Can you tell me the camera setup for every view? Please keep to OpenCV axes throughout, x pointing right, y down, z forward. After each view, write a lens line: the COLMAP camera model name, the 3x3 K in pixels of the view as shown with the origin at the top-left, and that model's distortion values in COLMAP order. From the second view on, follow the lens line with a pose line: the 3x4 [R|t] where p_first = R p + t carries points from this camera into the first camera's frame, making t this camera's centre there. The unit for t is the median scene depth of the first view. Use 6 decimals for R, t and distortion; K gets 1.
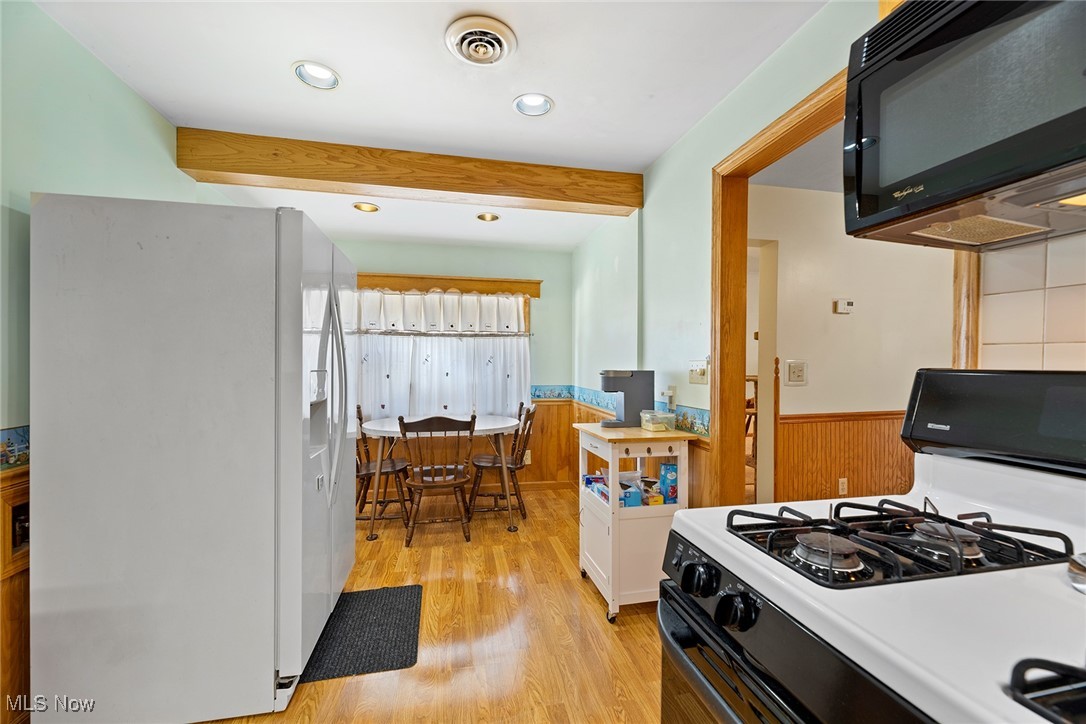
lens RADIAL K [[441.7, 0, 543.5], [0, 441.7, 361.0], [0, 0, 1]] dist [0.001899, -0.000155]
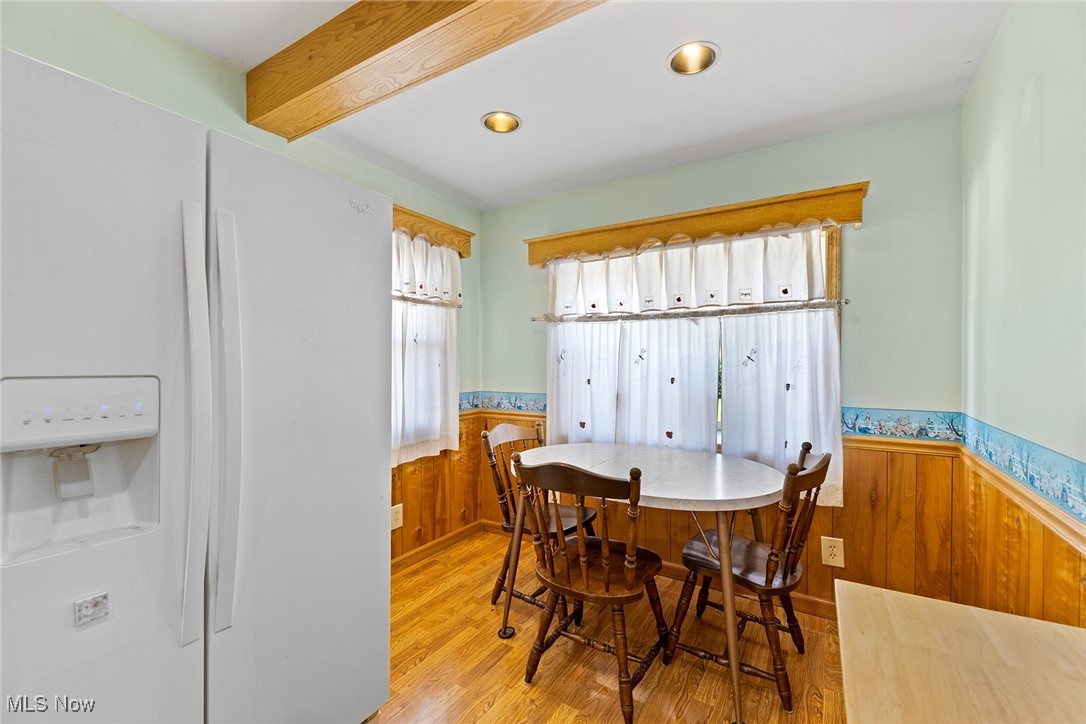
lens RADIAL K [[453.5, 0, 542.9], [0, 453.5, 365.1], [0, 0, 1]] dist [0.004390, 0.000110]
pose [[0.722549, 0.000689, -0.691319, 0.082609], [0.005894, 0.999957, 0.007156, 0.003613], [0.691294, -0.009245, 0.722514, 0.428469]]
